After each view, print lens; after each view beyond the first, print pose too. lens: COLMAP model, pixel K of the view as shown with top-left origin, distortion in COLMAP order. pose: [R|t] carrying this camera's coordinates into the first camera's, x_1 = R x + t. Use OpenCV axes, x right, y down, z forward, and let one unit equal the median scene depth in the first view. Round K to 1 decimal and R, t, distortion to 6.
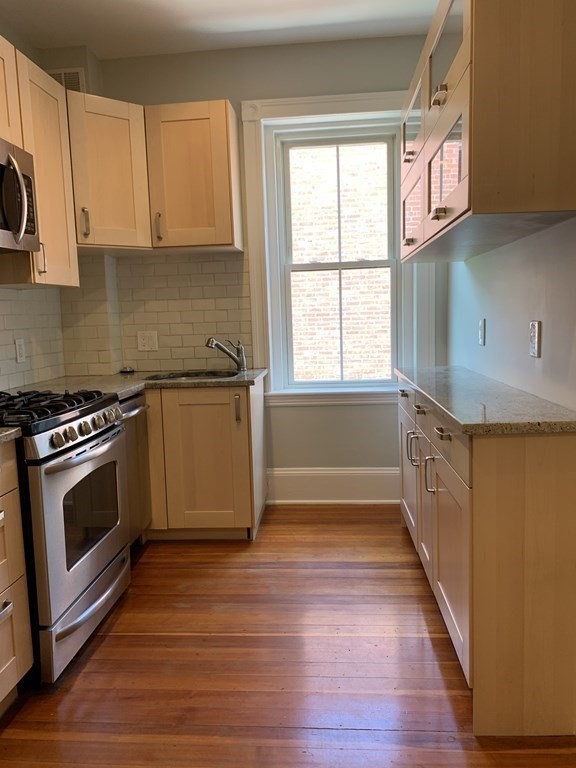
lens RADIAL K [[586.6, 0, 289.0], [0, 586.6, 379.1], [0, 0, 1]] dist [0.047453, -0.066041]
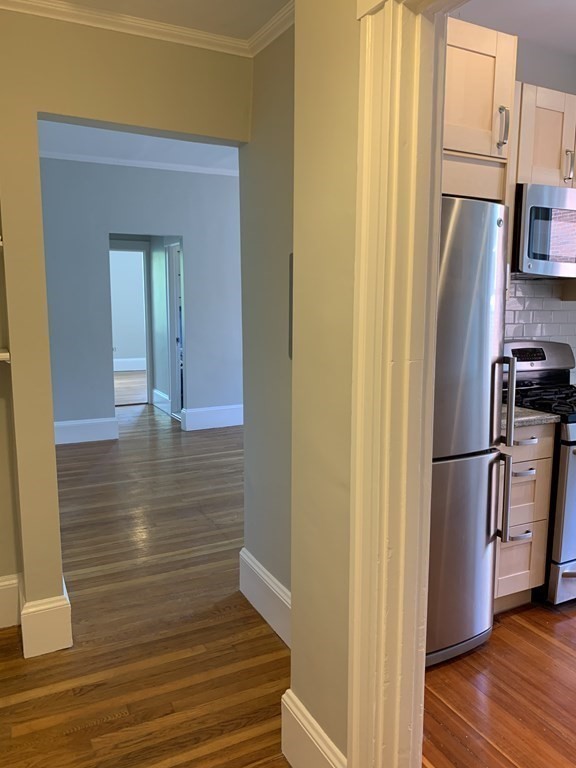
lens RADIAL K [[586.9, 0, 285.3], [0, 586.9, 384.4], [0, 0, 1]] dist [0.006162, -0.014110]
pose [[0.515208, 0.151994, -0.843480, 0.225734], [-0.112740, 0.987616, 0.109104, -0.041936], [0.849618, 0.038882, 0.525963, -0.169742]]
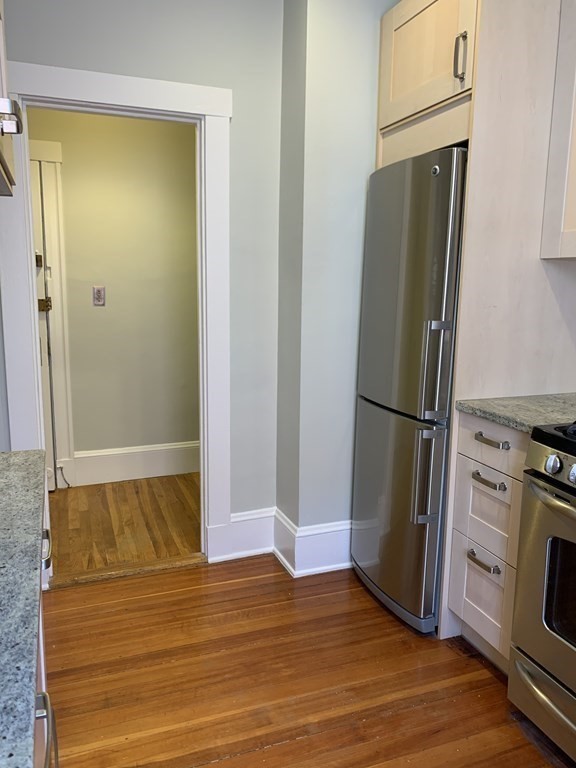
lens RADIAL K [[586.9, 0, 285.3], [0, 586.9, 384.4], [0, 0, 1]] dist [0.006162, -0.014110]
pose [[-0.908058, 0.093826, -0.408200, 0.168341], [-0.029201, 0.958033, 0.285166, -0.143853], [0.417825, 0.270867, -0.867210, 1.003681]]
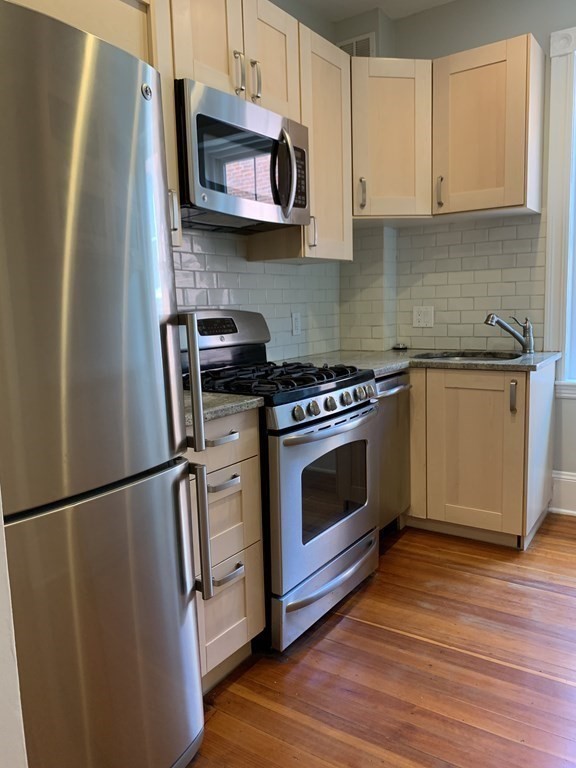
lens RADIAL K [[586.6, 0, 289.0], [0, 586.6, 379.1], [0, 0, 1]] dist [0.047453, -0.066041]
pose [[0.869047, 0.070223, -0.489721, 0.048829], [-0.052494, 0.997376, 0.049863, -0.001351], [0.491937, -0.017626, 0.870452, 0.087651]]
